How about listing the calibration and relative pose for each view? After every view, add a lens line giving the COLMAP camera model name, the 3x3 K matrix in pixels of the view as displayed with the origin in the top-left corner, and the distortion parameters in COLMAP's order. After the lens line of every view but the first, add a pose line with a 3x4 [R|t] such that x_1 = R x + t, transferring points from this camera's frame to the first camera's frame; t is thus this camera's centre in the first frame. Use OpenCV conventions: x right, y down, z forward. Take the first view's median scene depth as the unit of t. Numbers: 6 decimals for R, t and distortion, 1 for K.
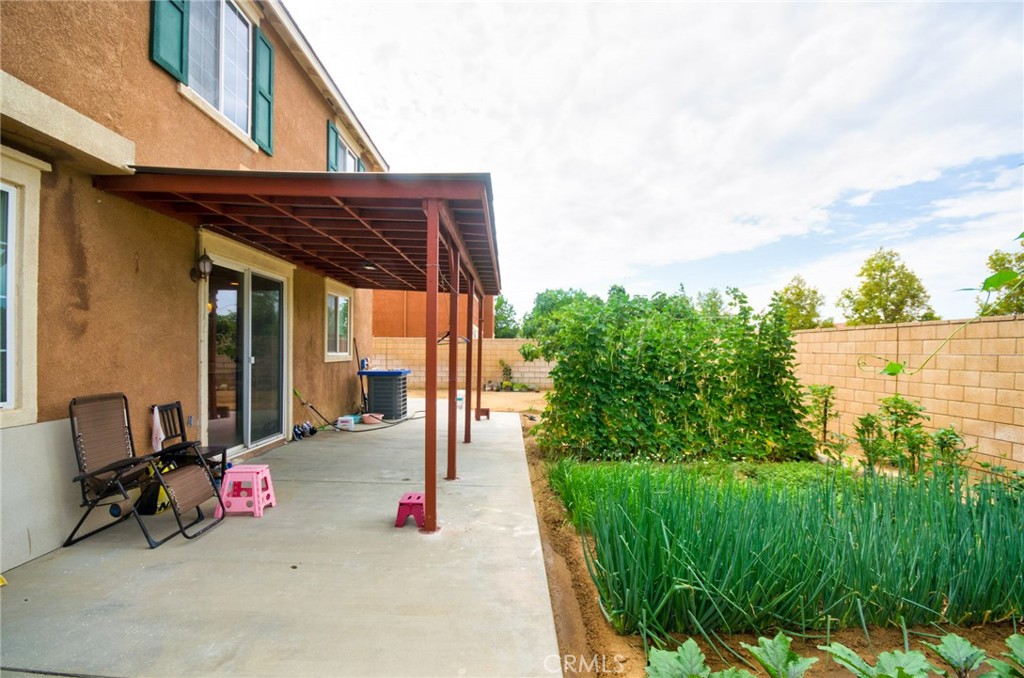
lens RADIAL K [[449.0, 0, 515.1], [0, 449.0, 341.3], [0, 0, 1]] dist [0.012035, -0.012885]
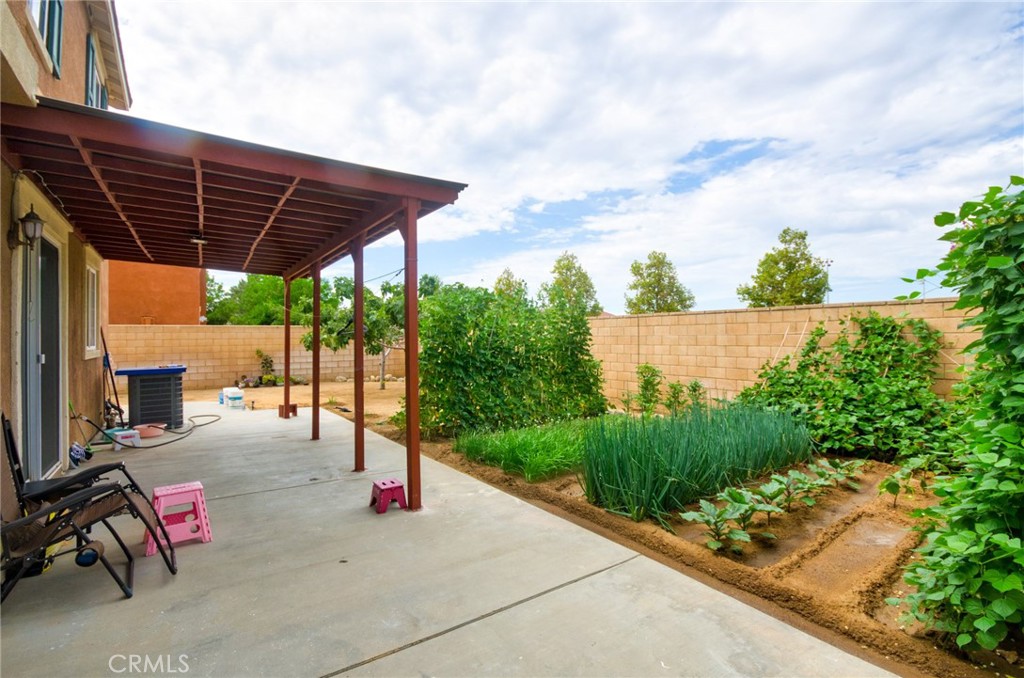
lens RADIAL K [[474.2, 0, 510.9], [0, 474.2, 313.7], [0, 0, 1]] dist [-0.003735, -0.000362]
pose [[0.826894, 0.009180, 0.562283, -0.357307], [0.006075, 0.999663, -0.025255, -0.005911], [-0.562325, 0.024299, 0.826559, -0.035675]]
